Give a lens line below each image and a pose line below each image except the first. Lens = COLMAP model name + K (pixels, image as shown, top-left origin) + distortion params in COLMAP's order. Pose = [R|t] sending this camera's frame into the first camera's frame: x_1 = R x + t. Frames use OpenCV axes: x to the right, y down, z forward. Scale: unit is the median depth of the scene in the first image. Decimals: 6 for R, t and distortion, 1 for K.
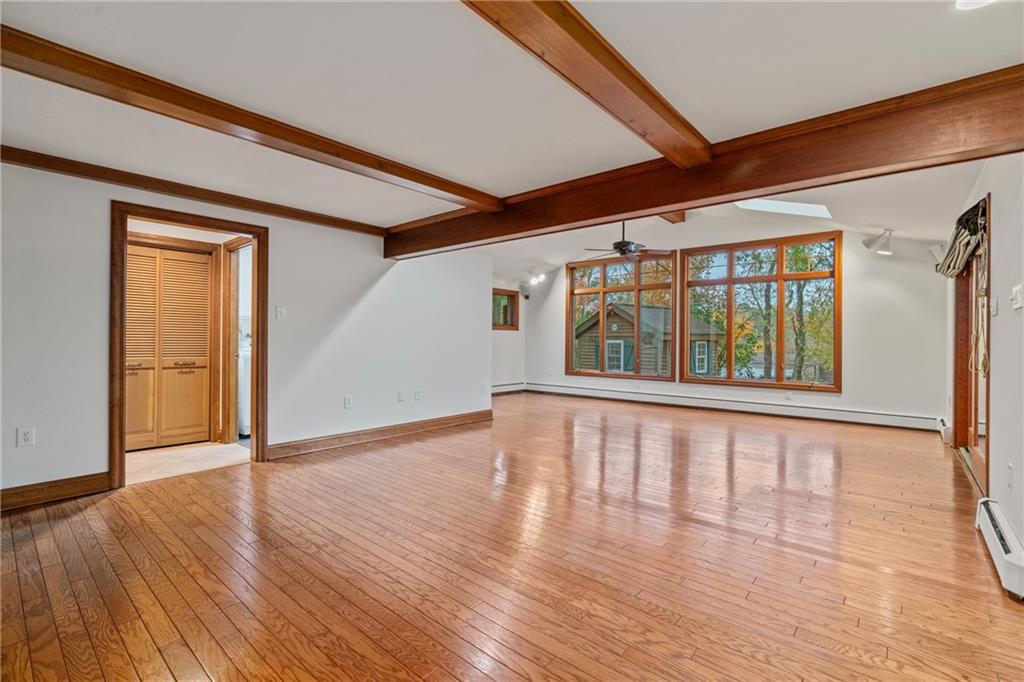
lens RADIAL K [[457.7, 0, 513.1], [0, 457.7, 337.9], [0, 0, 1]] dist [-0.002950, 0.000317]
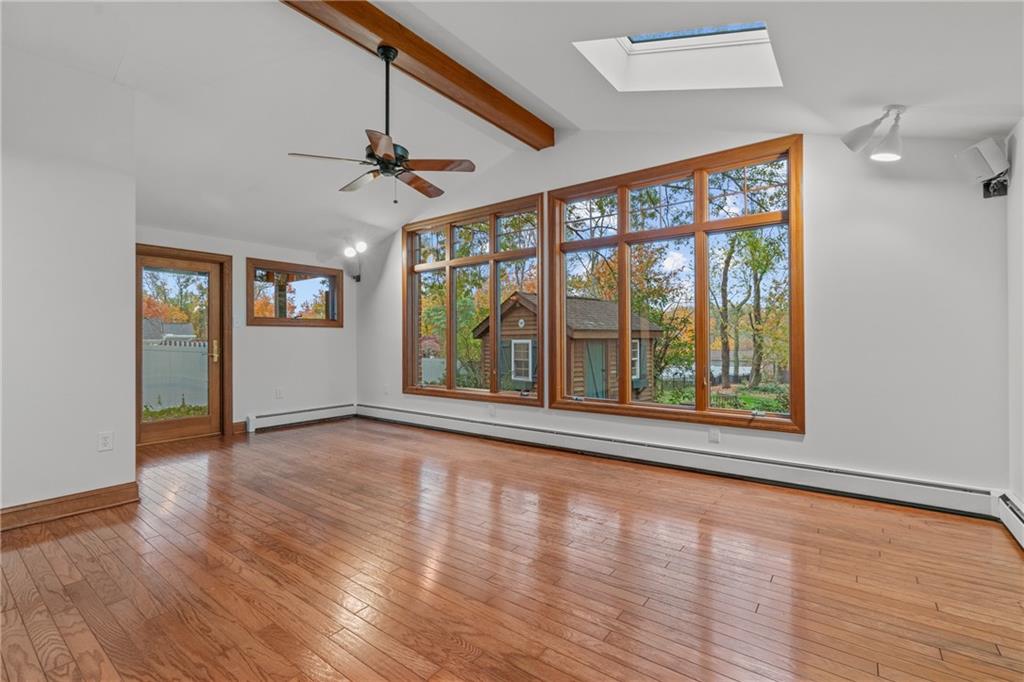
lens RADIAL K [[457.7, 0, 513.1], [0, 457.7, 337.9], [0, 0, 1]] dist [-0.002950, 0.000317]
pose [[0.997864, -0.012734, 0.064066, 0.231106], [0.012713, 0.999919, 0.000744, 0.001665], [-0.064070, 0.000072, 0.997945, 0.326724]]
